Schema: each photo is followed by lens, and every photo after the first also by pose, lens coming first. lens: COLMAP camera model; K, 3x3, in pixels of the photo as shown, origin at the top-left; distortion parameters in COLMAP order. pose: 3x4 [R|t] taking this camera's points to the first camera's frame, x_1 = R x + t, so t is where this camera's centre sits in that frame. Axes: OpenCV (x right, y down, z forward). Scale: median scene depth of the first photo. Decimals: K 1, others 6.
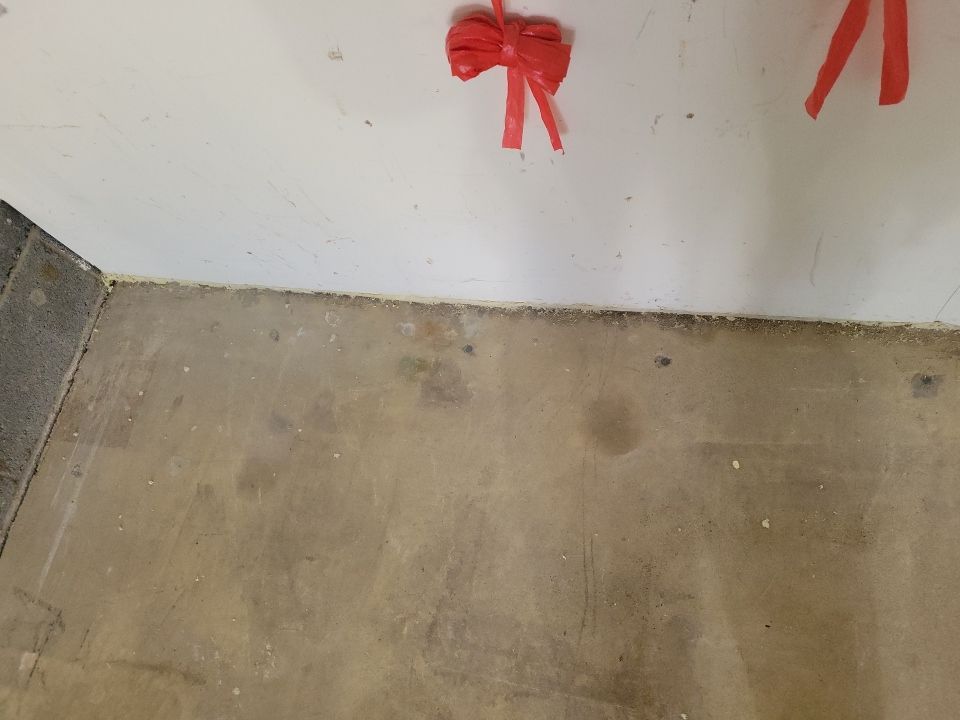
lens RADIAL K [[688.6, 0, 480.0], [0, 688.6, 360.0], [0, 0, 1]] dist [0.063732, -0.039779]
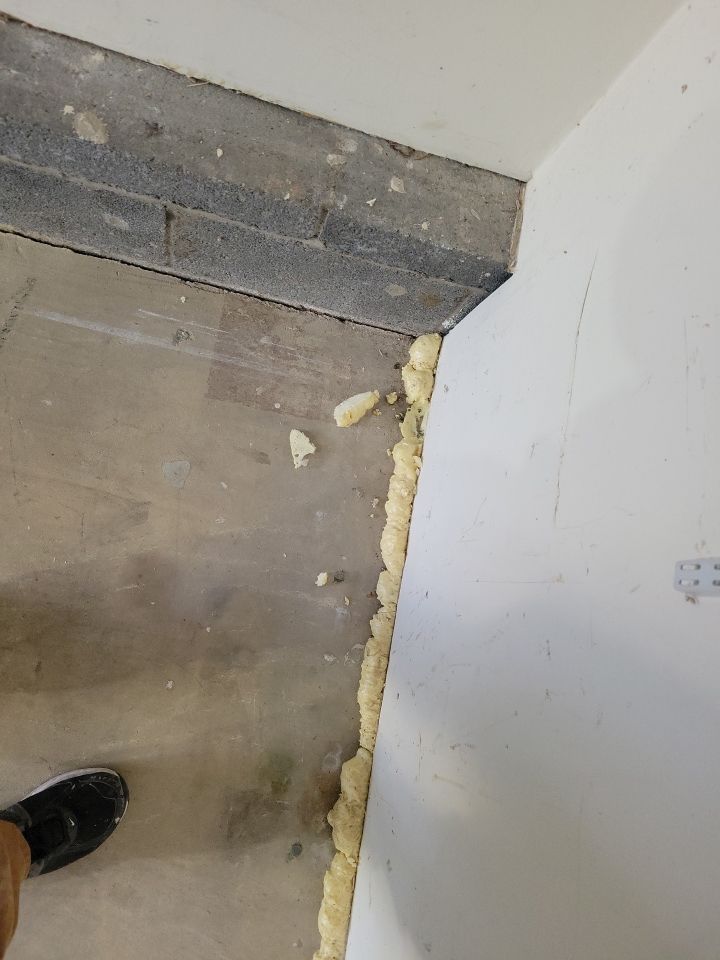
lens RADIAL K [[688.6, 0, 360.0], [0, 688.6, 480.0], [0, 0, 1]] dist [0.063732, -0.039779]
pose [[-0.040681, 0.996524, 0.072700, -0.482216], [-0.983874, -0.052635, 0.170943, -0.194514], [0.174176, -0.064573, 0.982595, 0.237895]]
